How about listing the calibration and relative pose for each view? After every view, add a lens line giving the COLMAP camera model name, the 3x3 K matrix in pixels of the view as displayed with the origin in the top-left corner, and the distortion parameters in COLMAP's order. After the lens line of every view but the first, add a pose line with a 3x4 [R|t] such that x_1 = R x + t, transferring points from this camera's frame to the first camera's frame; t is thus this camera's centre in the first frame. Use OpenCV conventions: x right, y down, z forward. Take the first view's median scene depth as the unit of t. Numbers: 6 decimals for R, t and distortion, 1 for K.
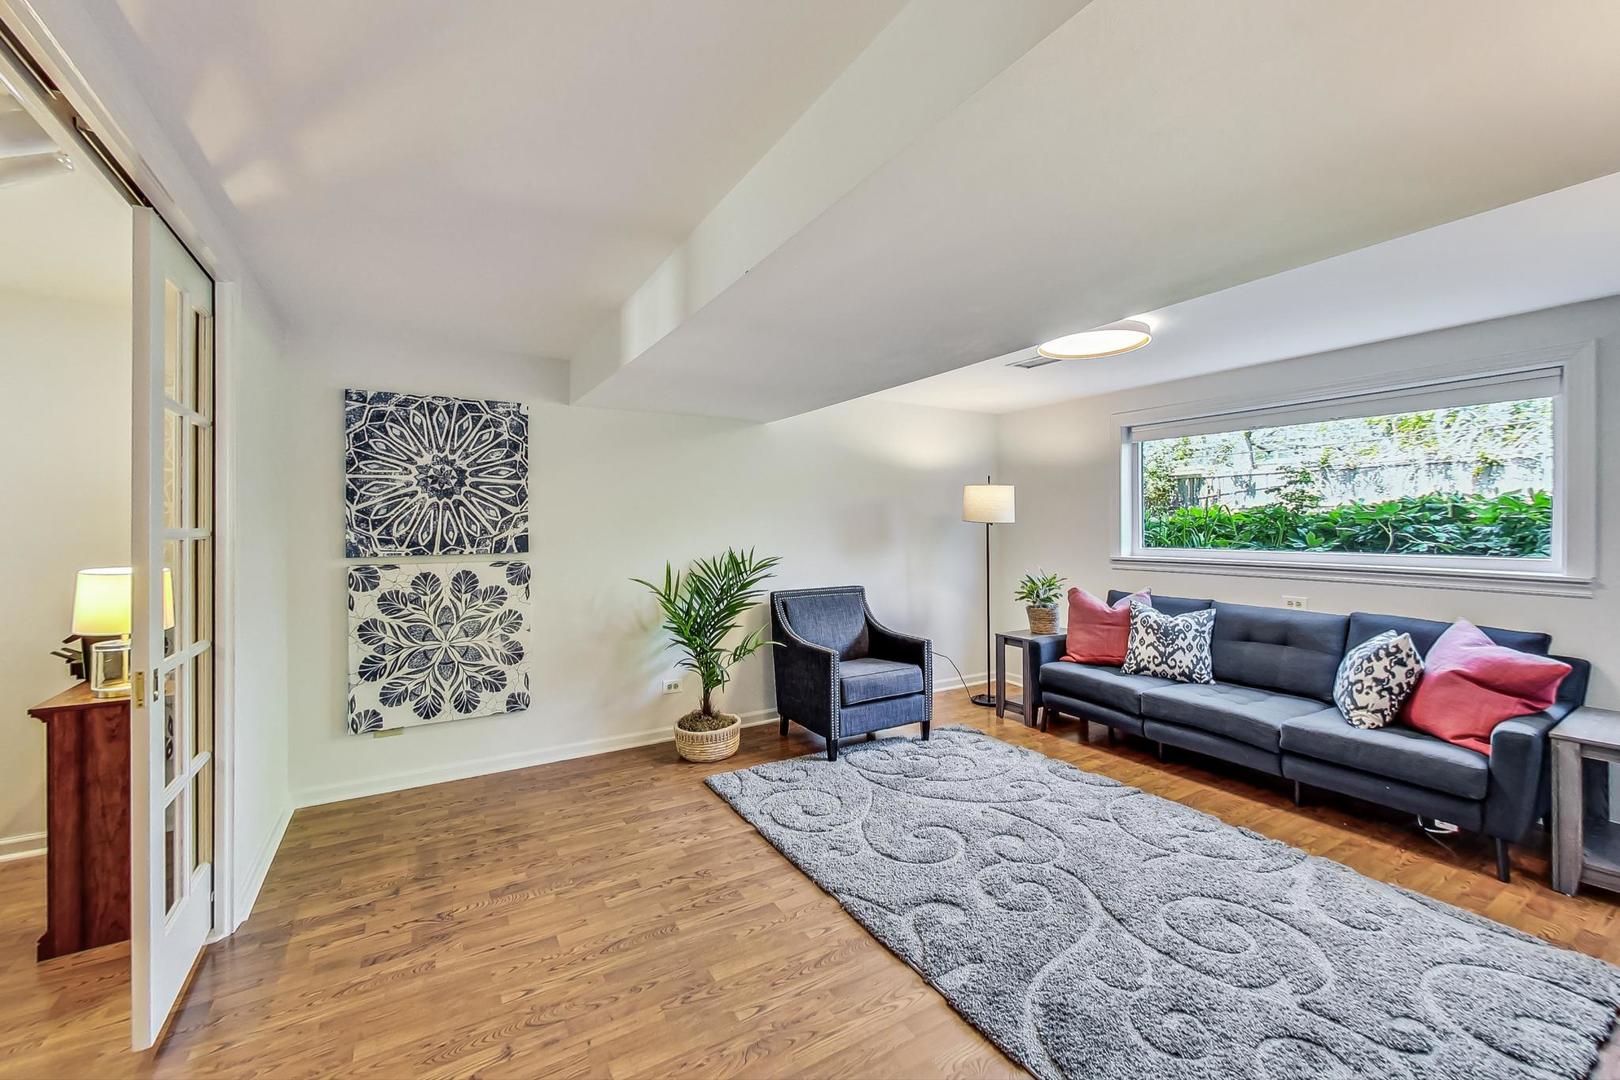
lens RADIAL K [[648.7, 0, 810.8], [0, 648.7, 528.4], [0, 0, 1]] dist [0.000202, 0.000202]
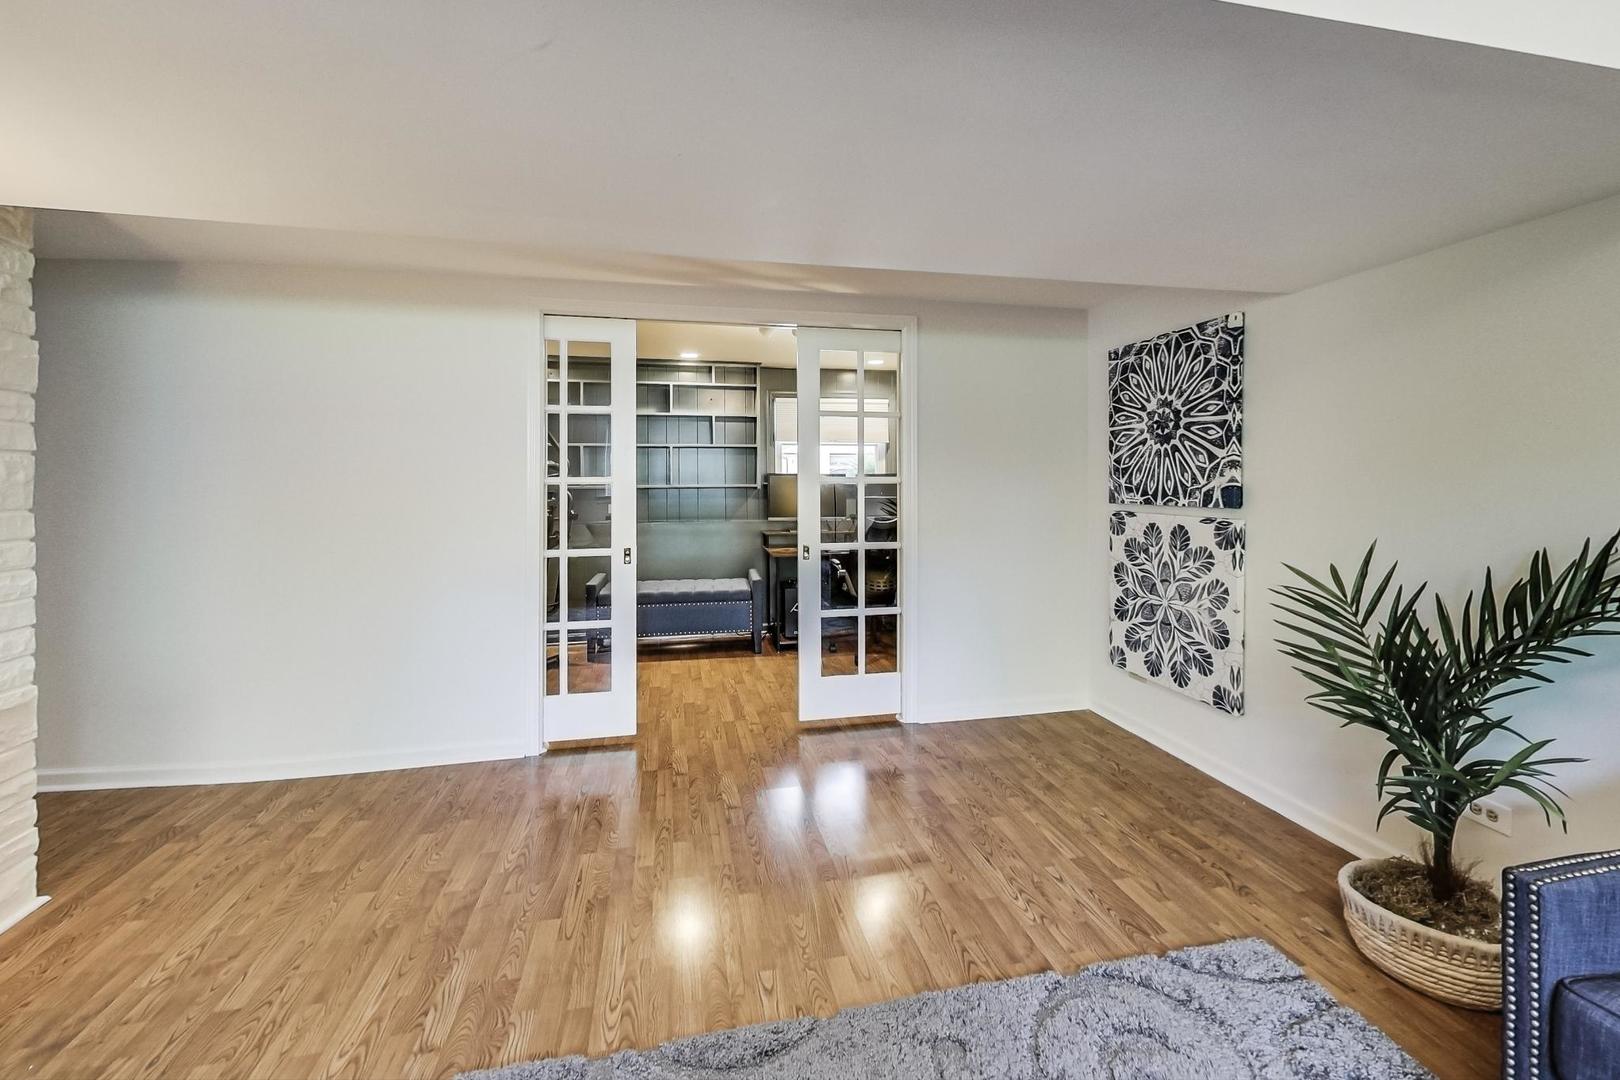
lens RADIAL K [[648.7, 0, 806.6], [0, 648.7, 483.3], [0, 0, 1]] dist [0.000202, 0.000202]
pose [[-0.325006, 0.013943, -0.945609, 0.469038], [0.004703, 0.999903, 0.013127, -0.005278], [0.945700, -0.000181, -0.325040, 0.818122]]
